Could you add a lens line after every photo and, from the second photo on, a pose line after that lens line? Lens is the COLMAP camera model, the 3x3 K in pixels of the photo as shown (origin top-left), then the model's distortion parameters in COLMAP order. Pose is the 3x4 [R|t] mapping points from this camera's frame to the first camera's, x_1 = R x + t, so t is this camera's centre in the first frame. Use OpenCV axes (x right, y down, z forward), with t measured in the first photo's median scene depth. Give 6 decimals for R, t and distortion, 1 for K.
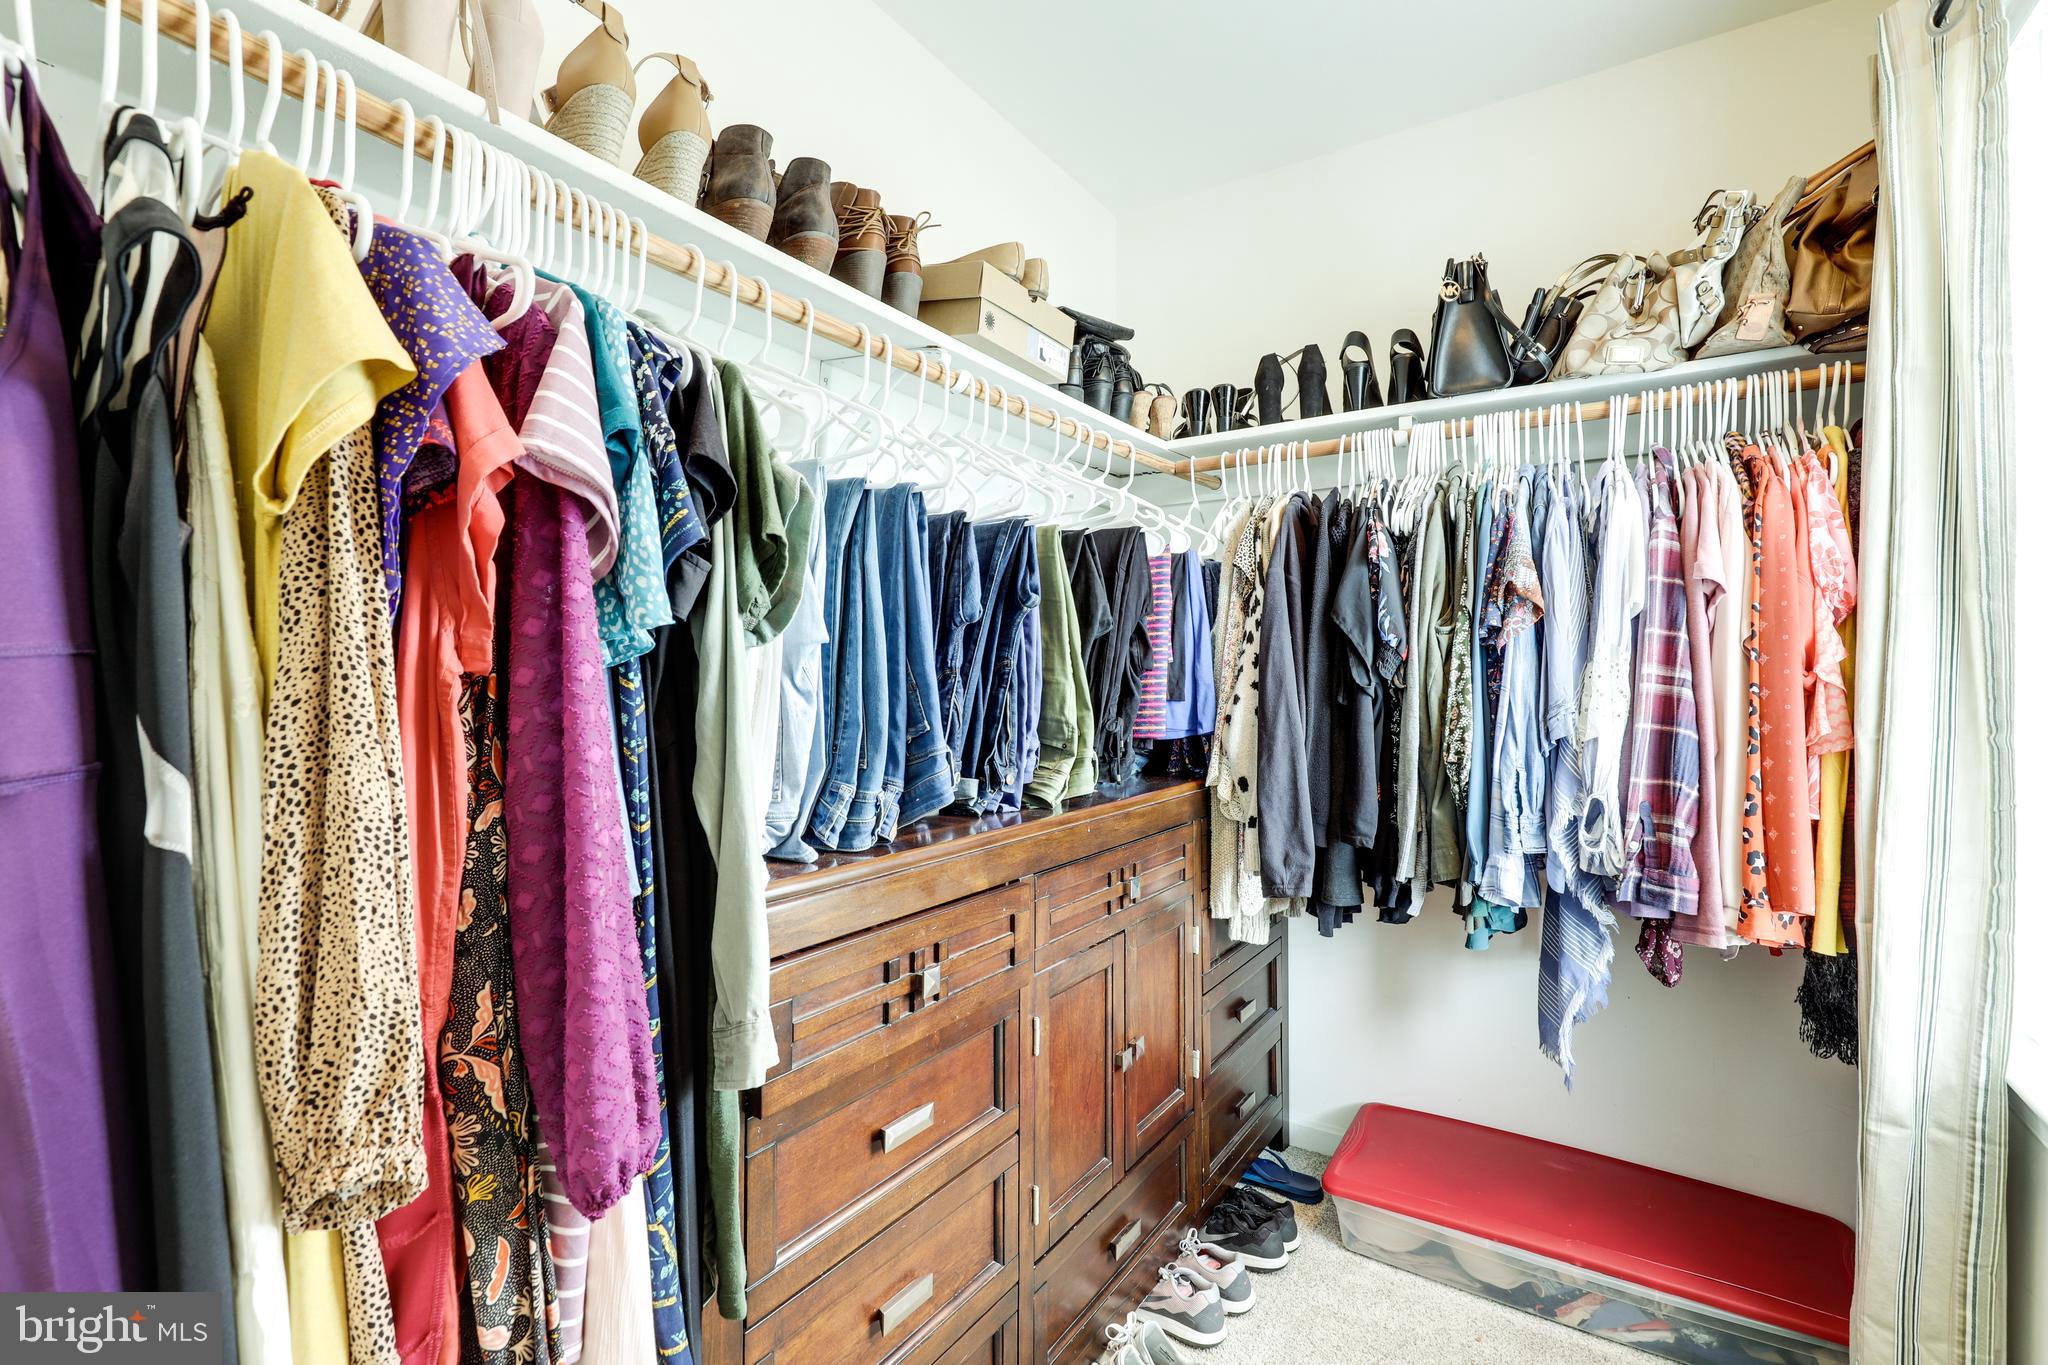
lens RADIAL K [[969.0, 0, 1002.4], [0, 969.0, 675.2], [0, 0, 1]] dist [0.003335, -0.001195]
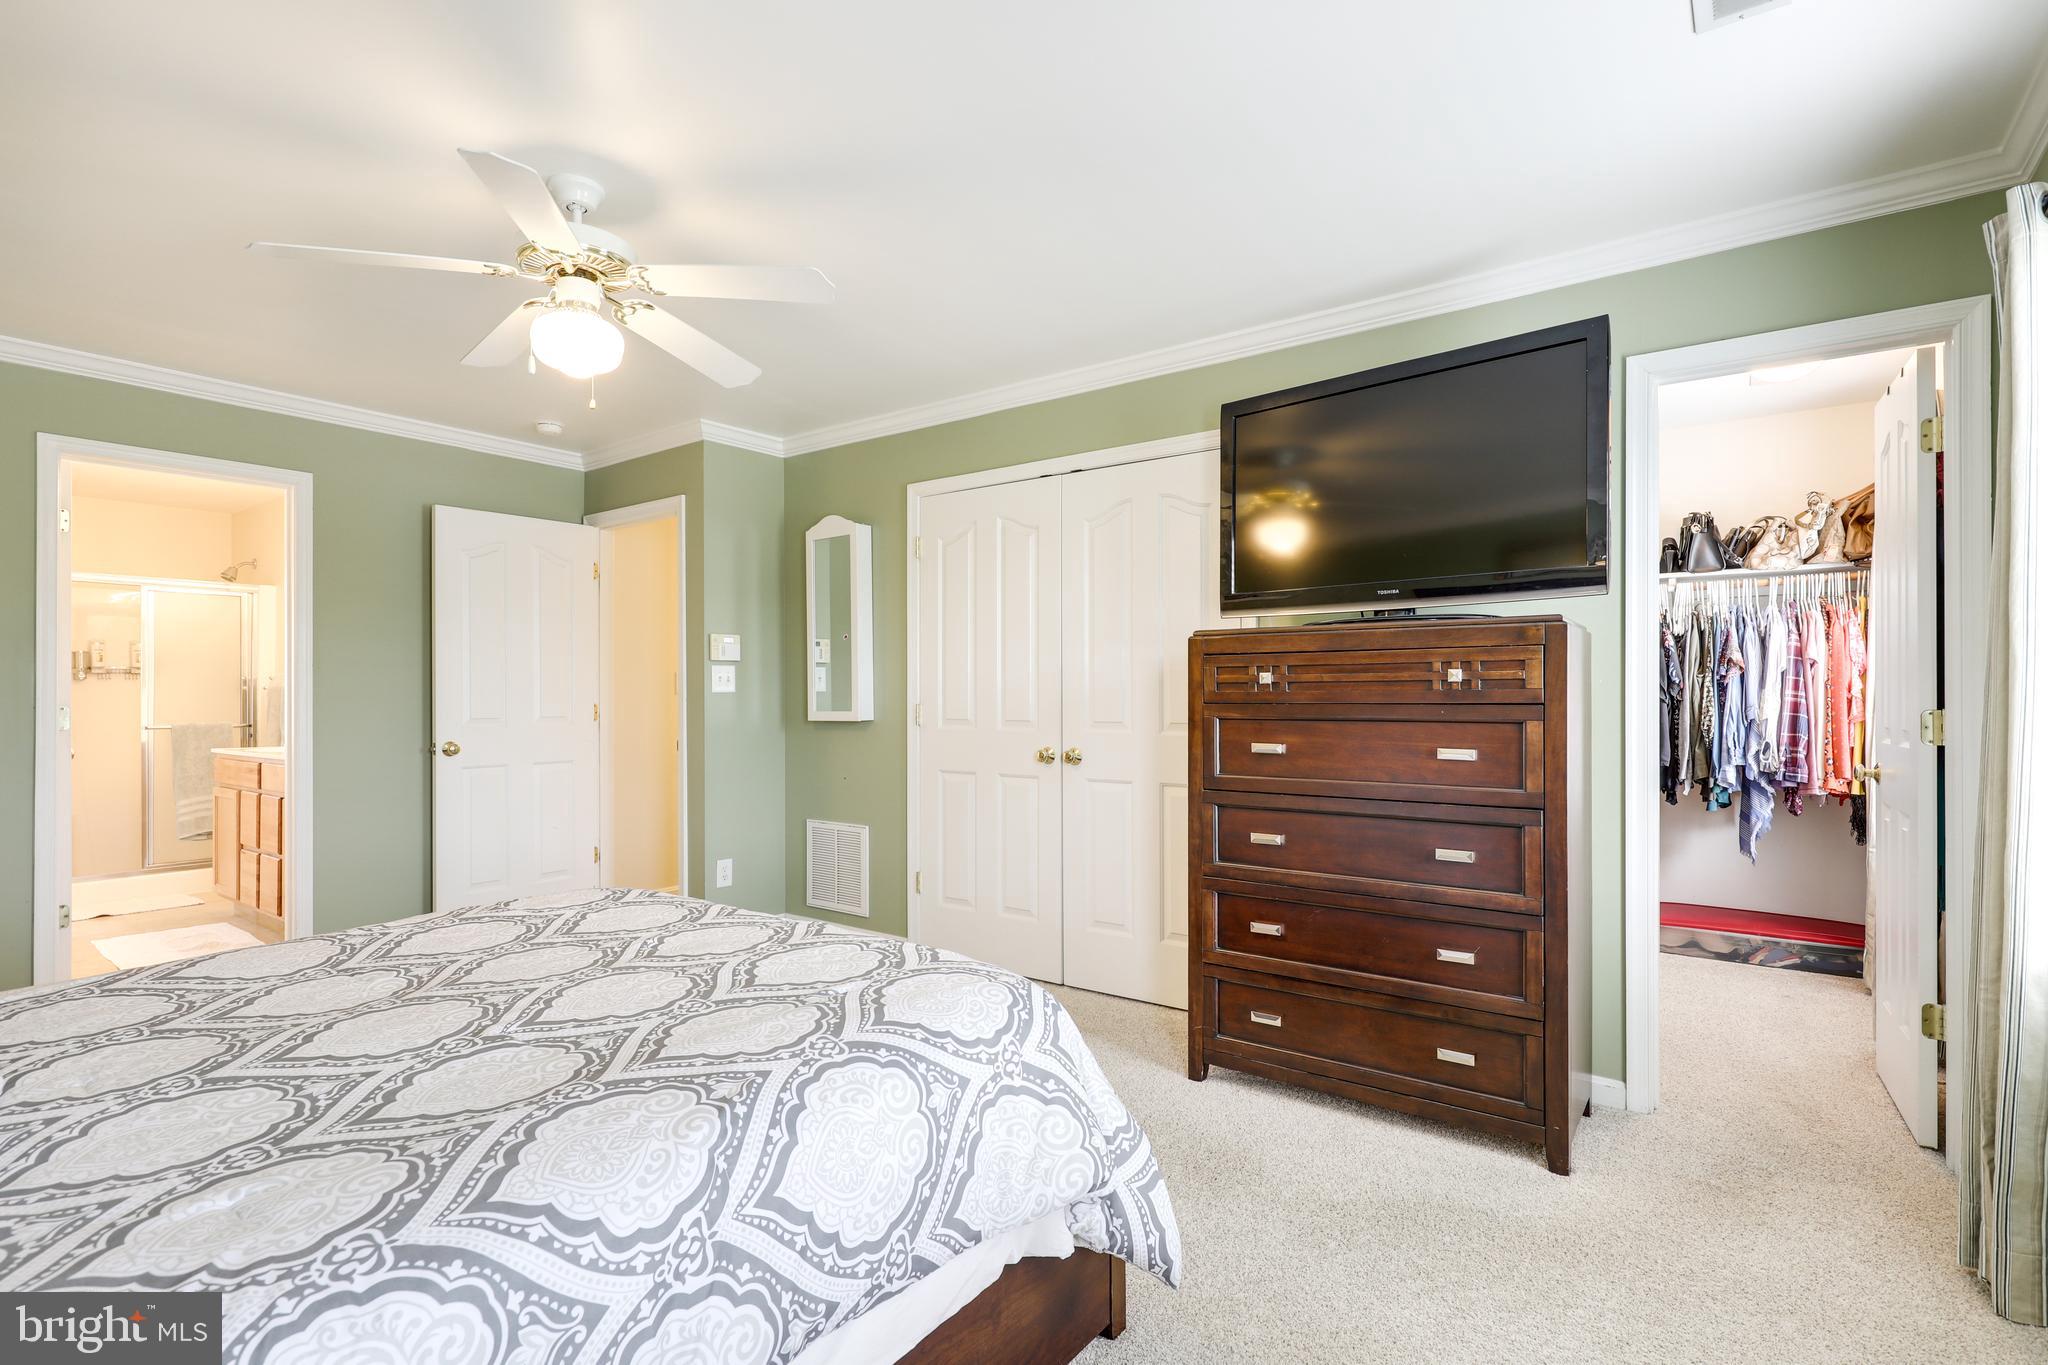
lens RADIAL K [[969.0, 0, 1036.7], [0, 969.0, 697.0], [0, 0, 1]] dist [0.003335, -0.001195]
pose [[0.997655, -0.008742, -0.067881, -1.105315], [0.008960, 0.999956, 0.002903, -0.017023], [0.067852, -0.003504, 0.997689, -1.641222]]
